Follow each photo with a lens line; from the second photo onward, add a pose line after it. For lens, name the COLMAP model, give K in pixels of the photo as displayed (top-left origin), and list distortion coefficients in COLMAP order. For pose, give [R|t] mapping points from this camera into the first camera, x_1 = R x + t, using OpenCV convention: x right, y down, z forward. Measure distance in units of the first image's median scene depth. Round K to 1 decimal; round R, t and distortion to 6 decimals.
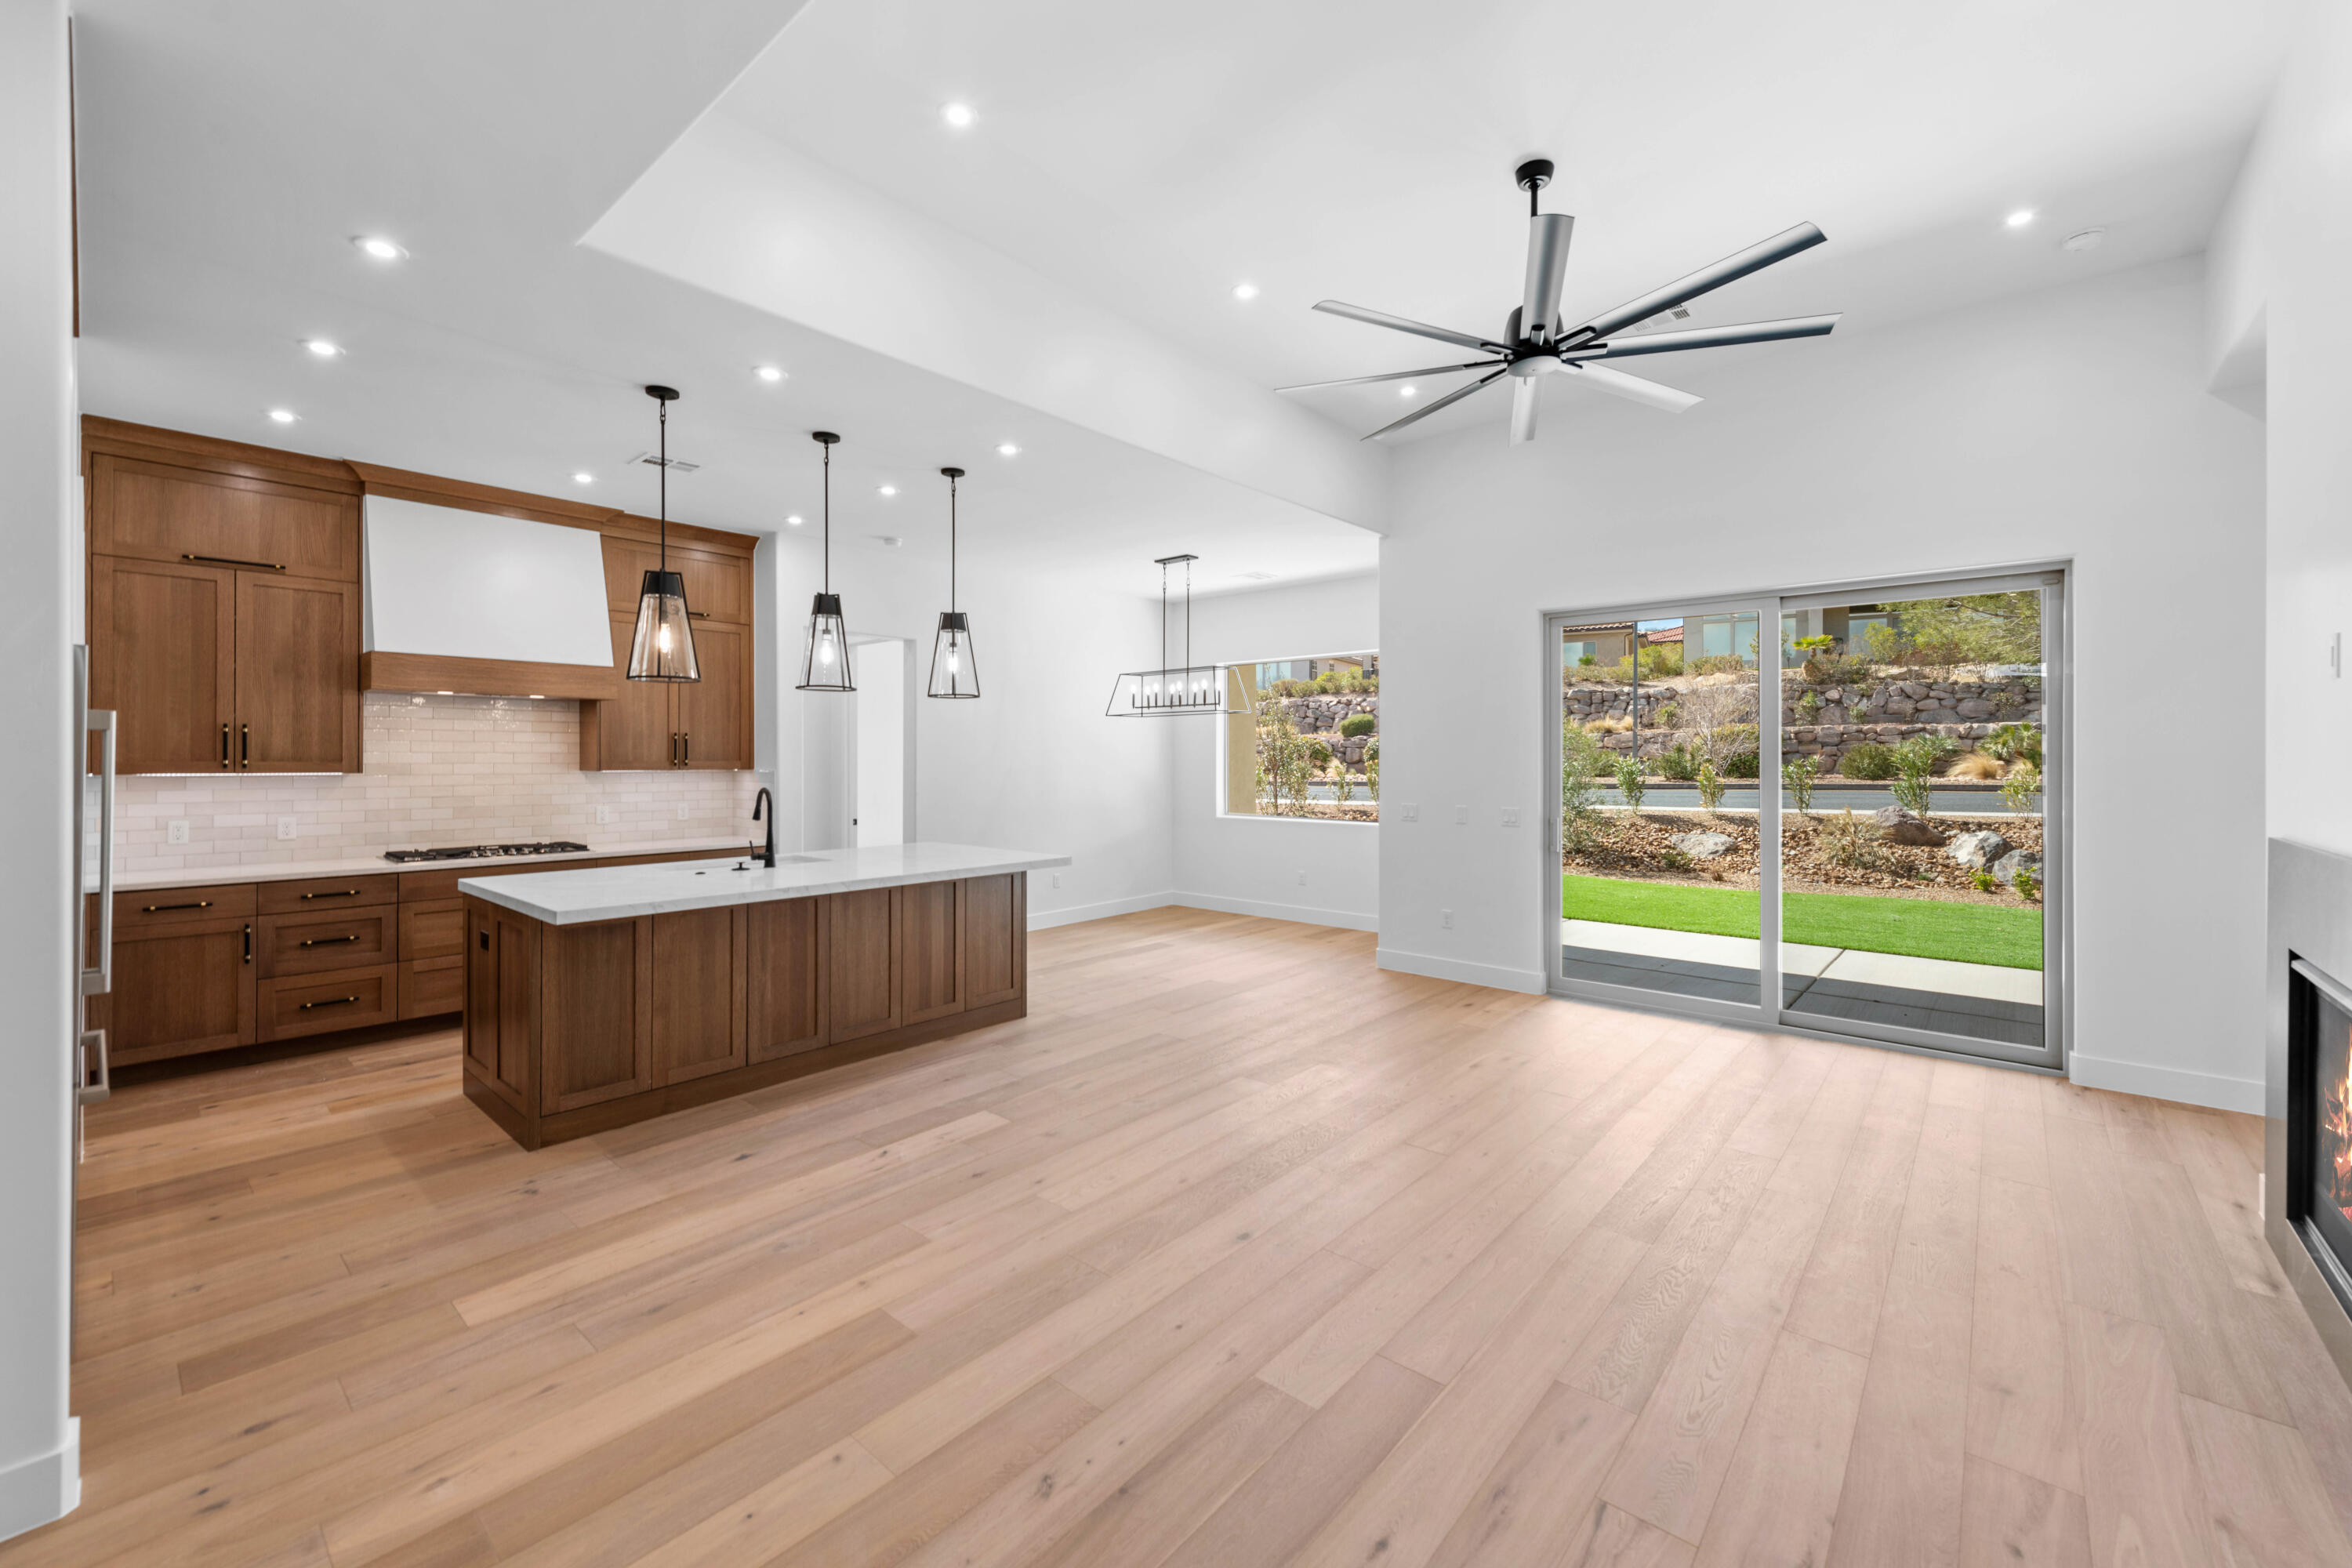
lens RADIAL K [[945.4, 0, 1167.7], [0, 945.4, 758.5], [0, 0, 1]] dist [0.014193, -0.004344]
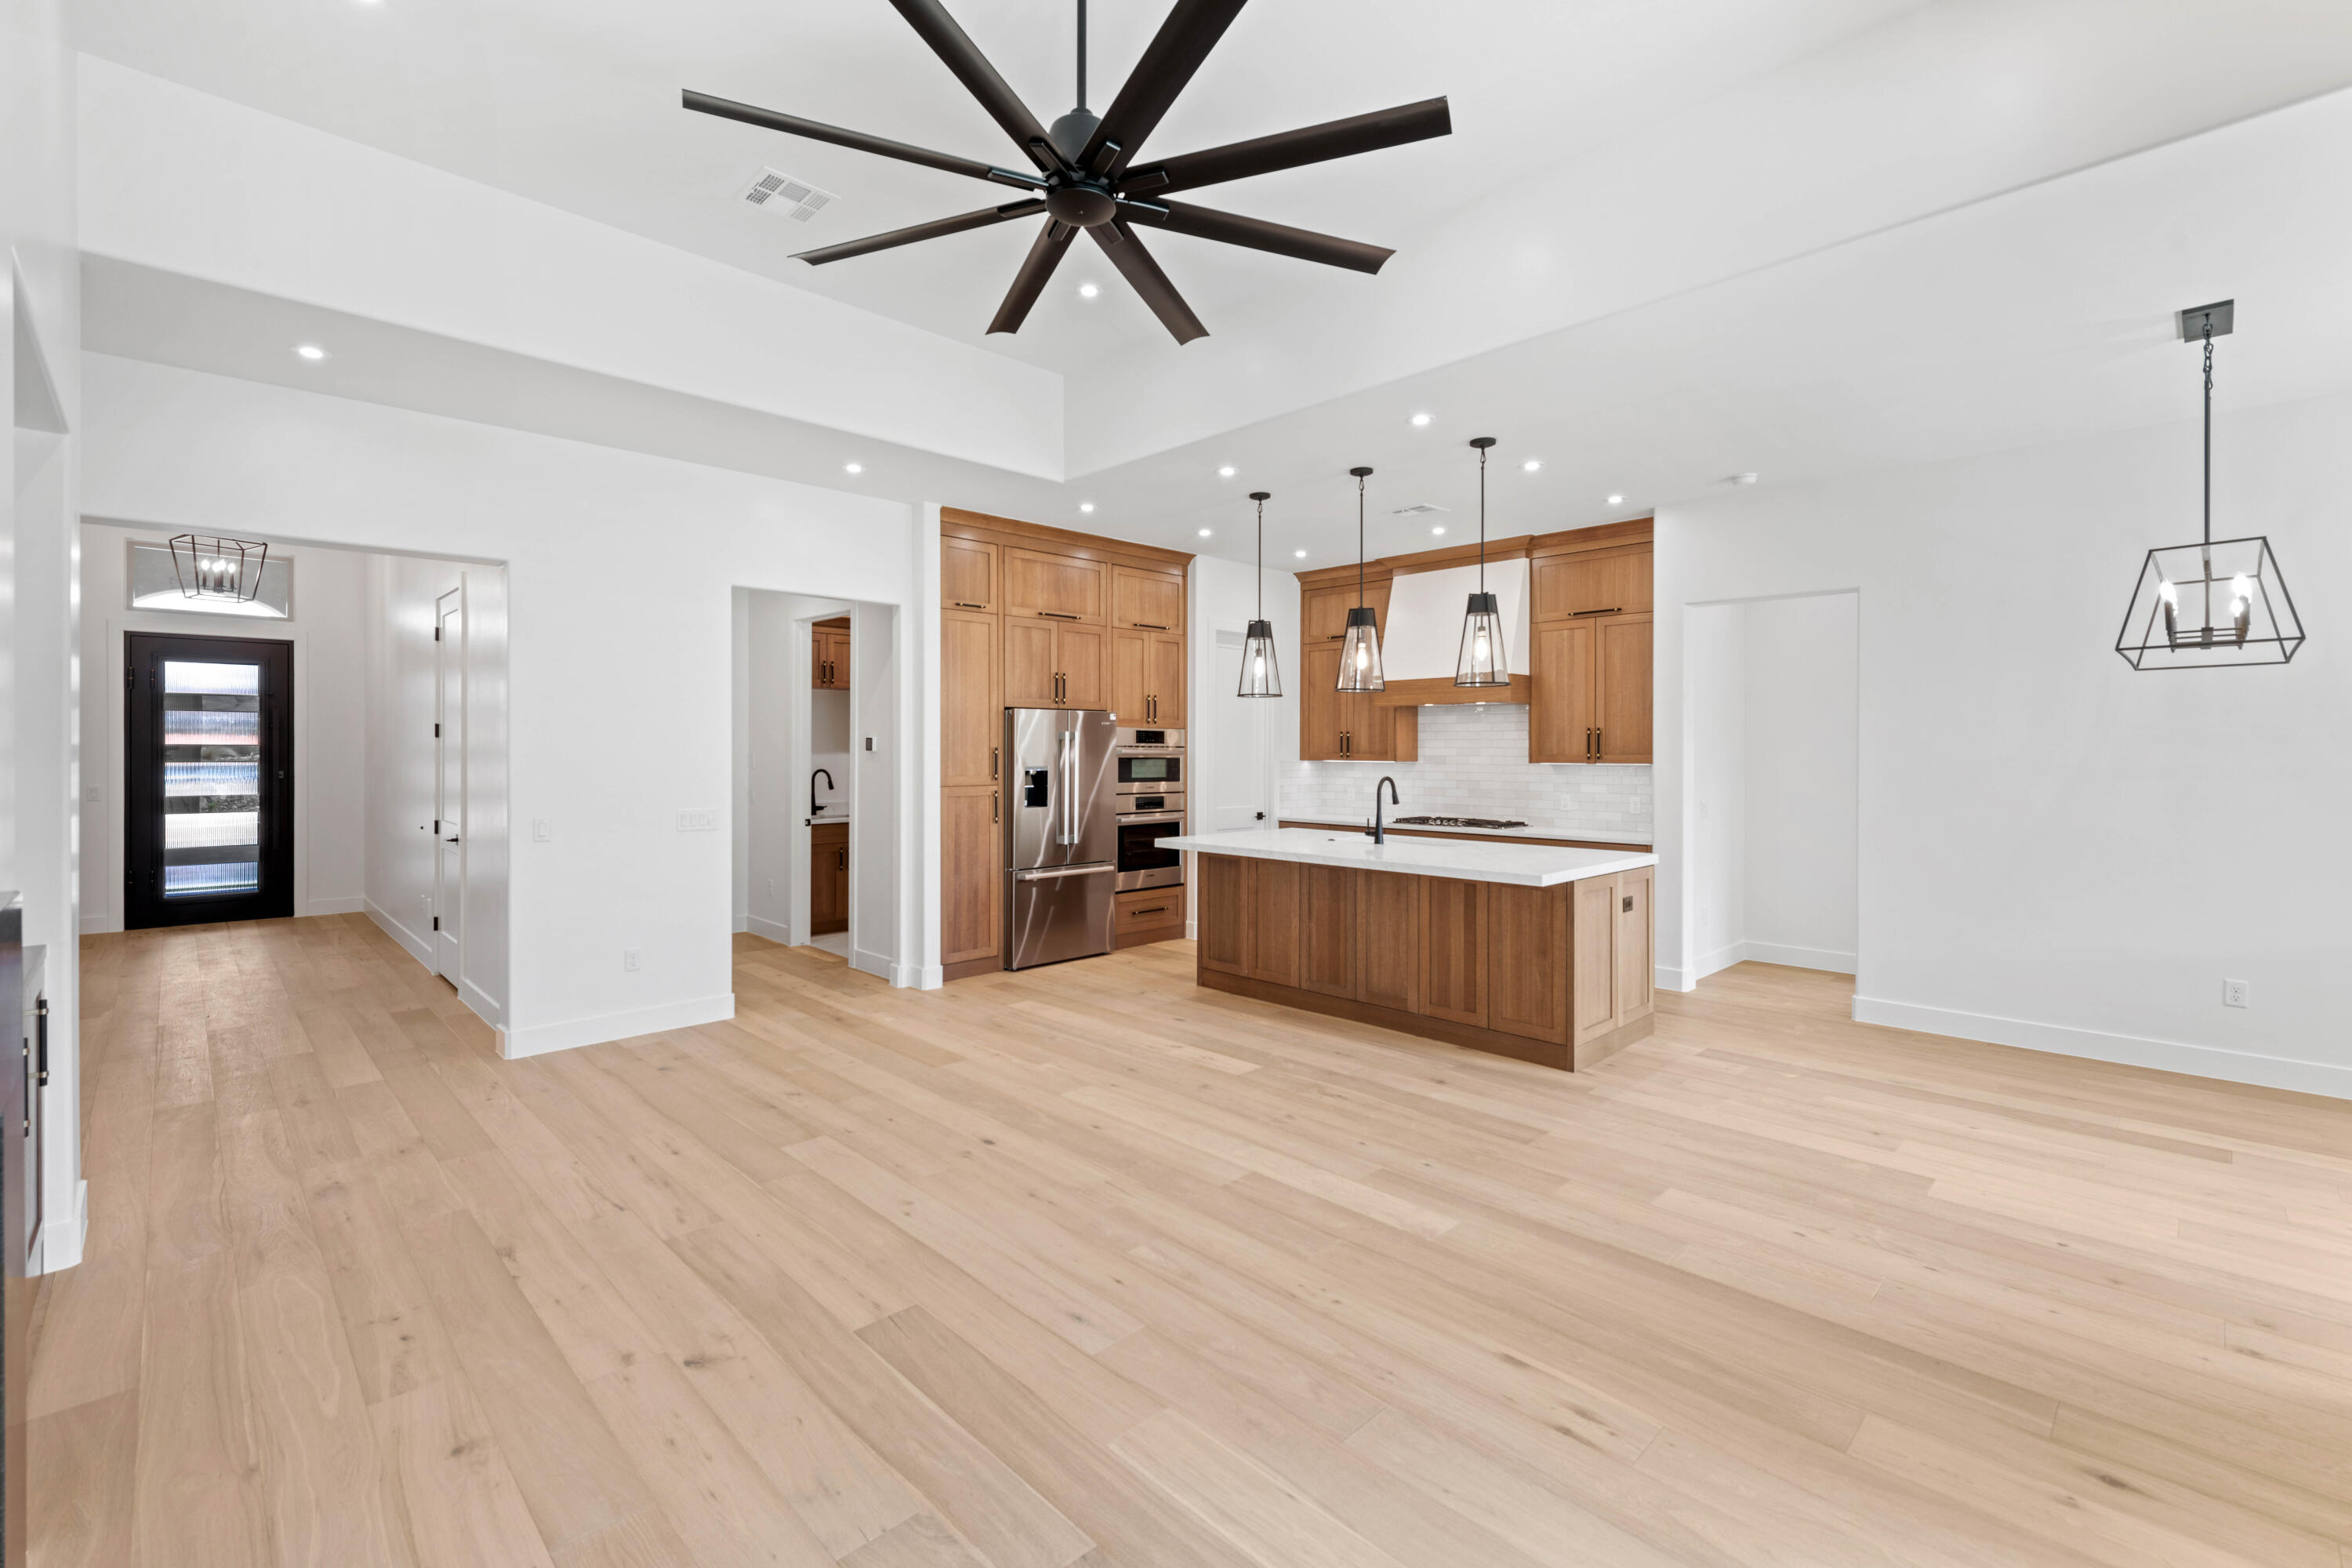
lens RADIAL K [[1008.4, 0, 1160.2], [0, 1008.4, 754.2], [0, 0, 1]] dist [0.007283, -0.003845]
pose [[-0.082004, 0.001272, -0.996631, 0.790835], [-0.004272, 0.999990, 0.001628, 0.002599], [0.996623, 0.004391, -0.081998, 0.774684]]
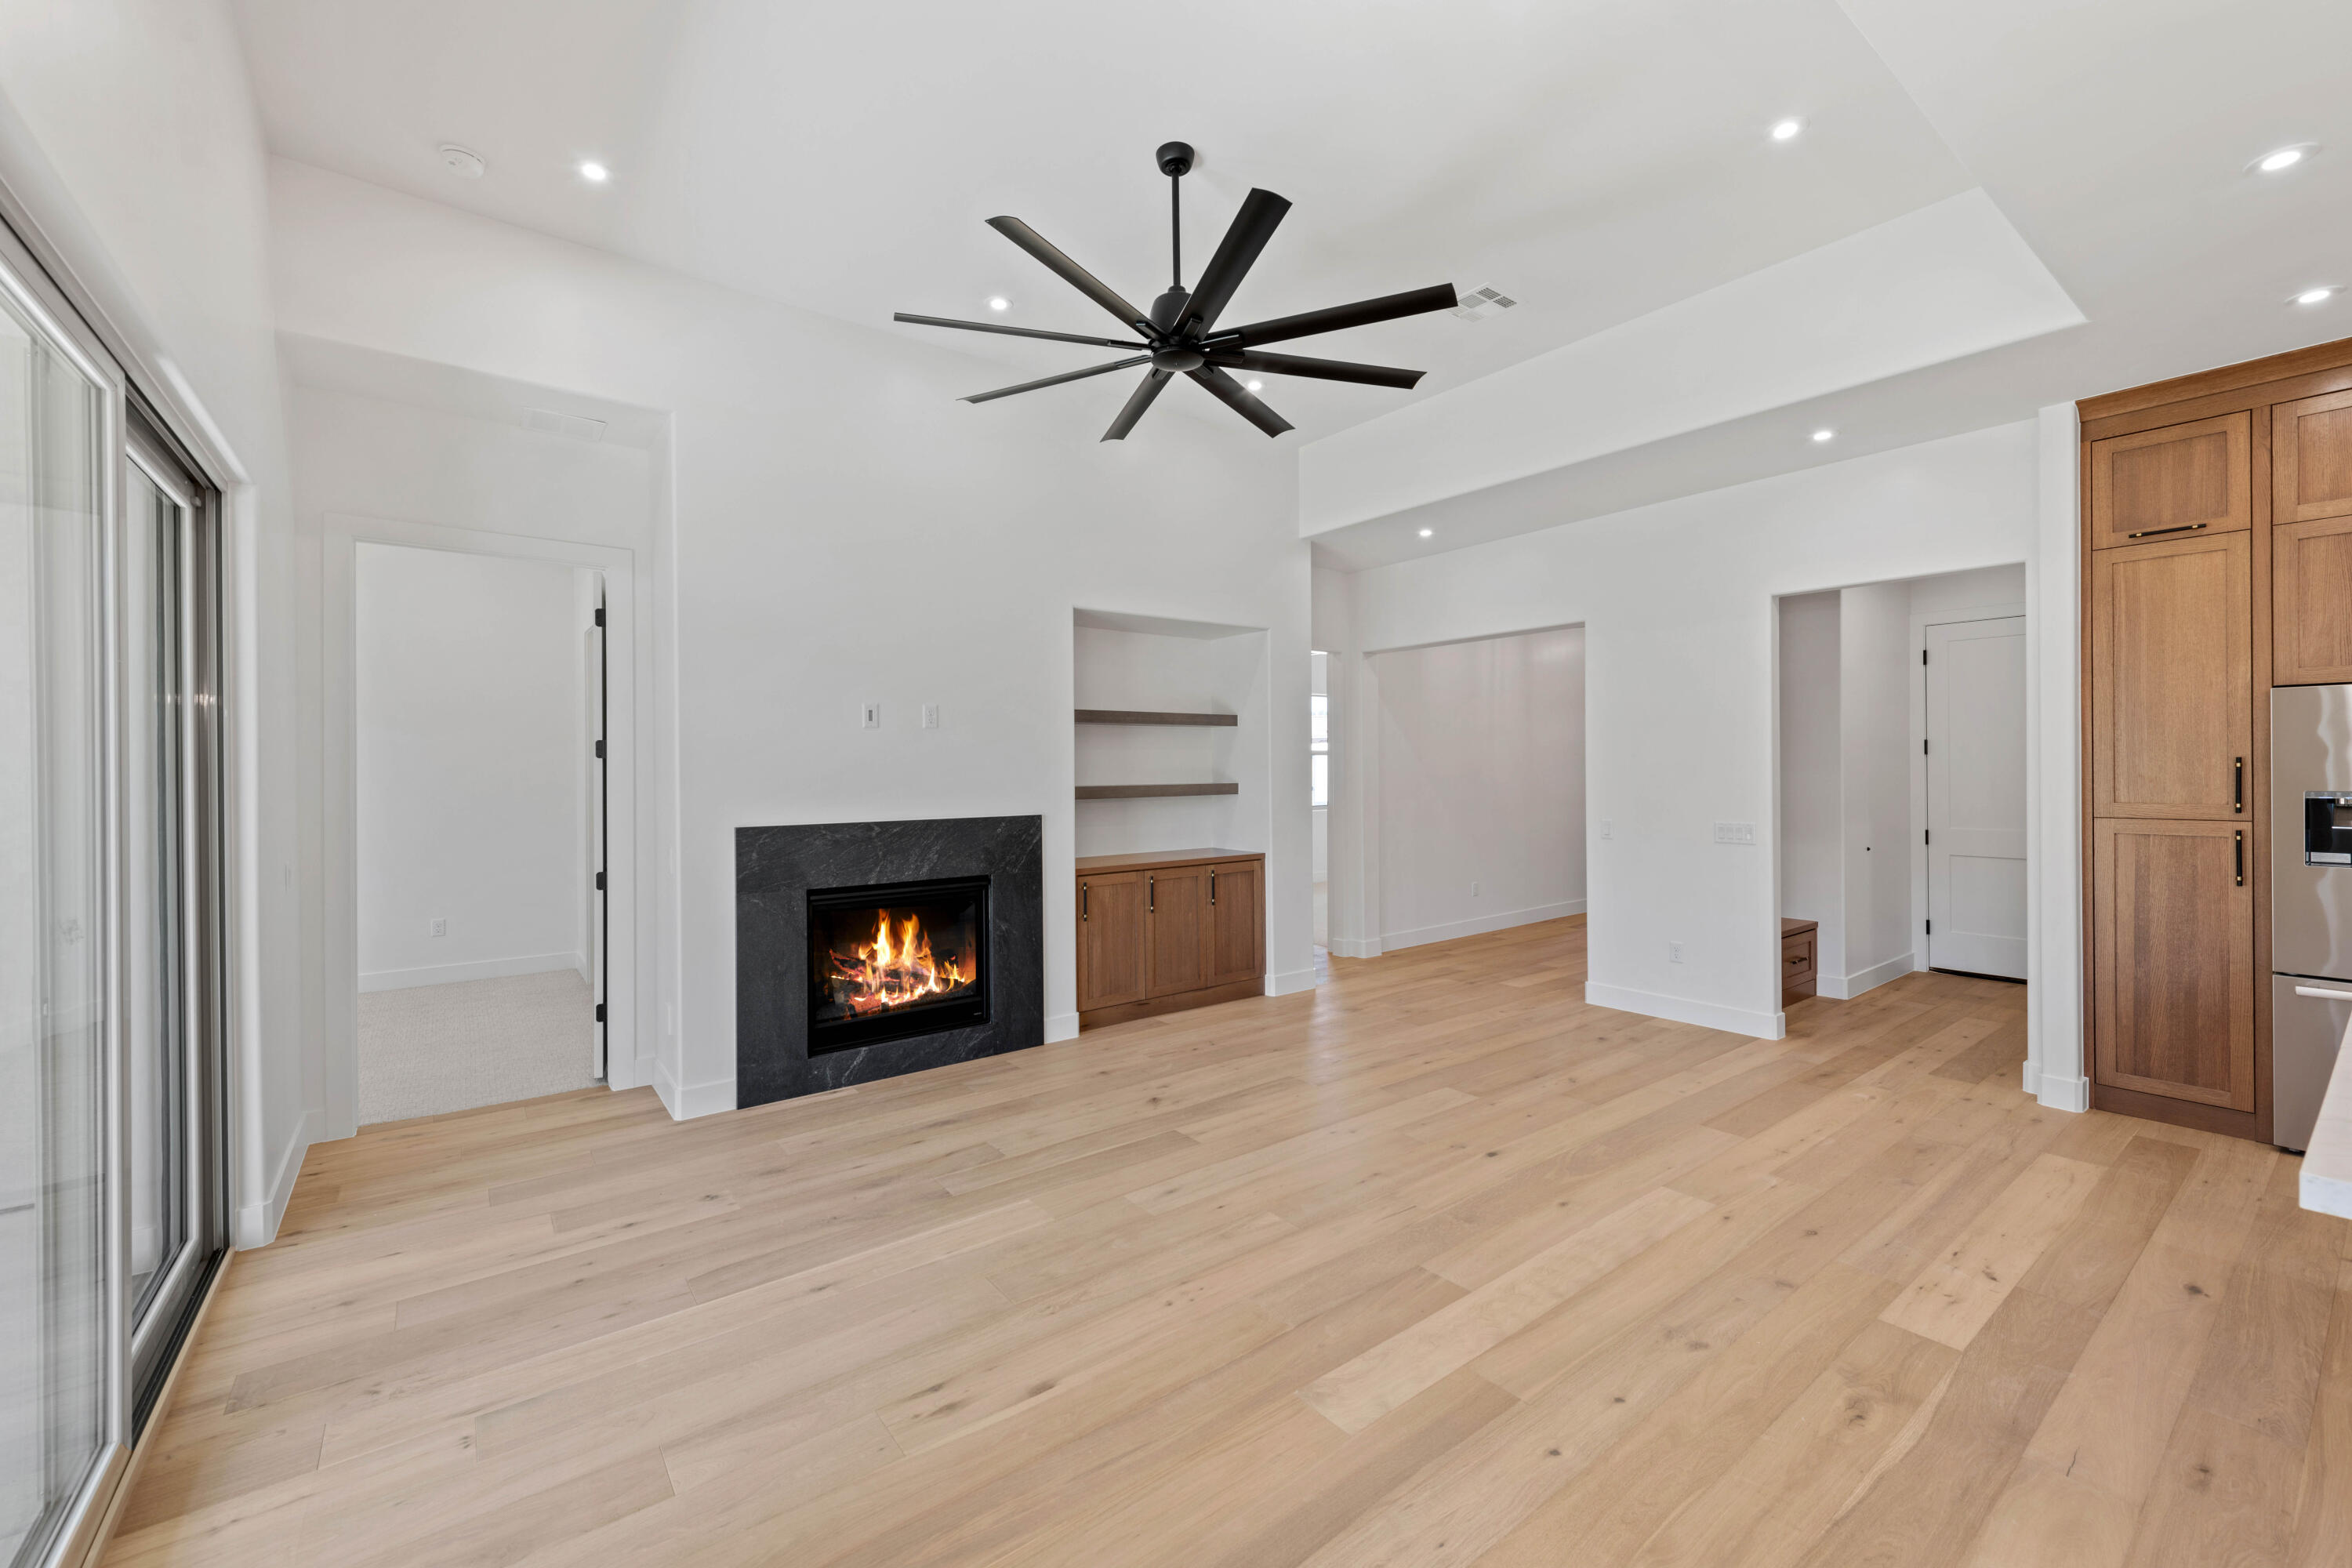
lens RADIAL K [[945.4, 0, 1189.0], [0, 945.4, 771.7], [0, 0, 1]] dist [0.014193, -0.004344]
pose [[-0.982650, 0.004974, 0.185405, 0.138420], [0.006612, 0.999944, 0.008217, -0.003281], [-0.185354, 0.009300, -0.982628, 1.335307]]
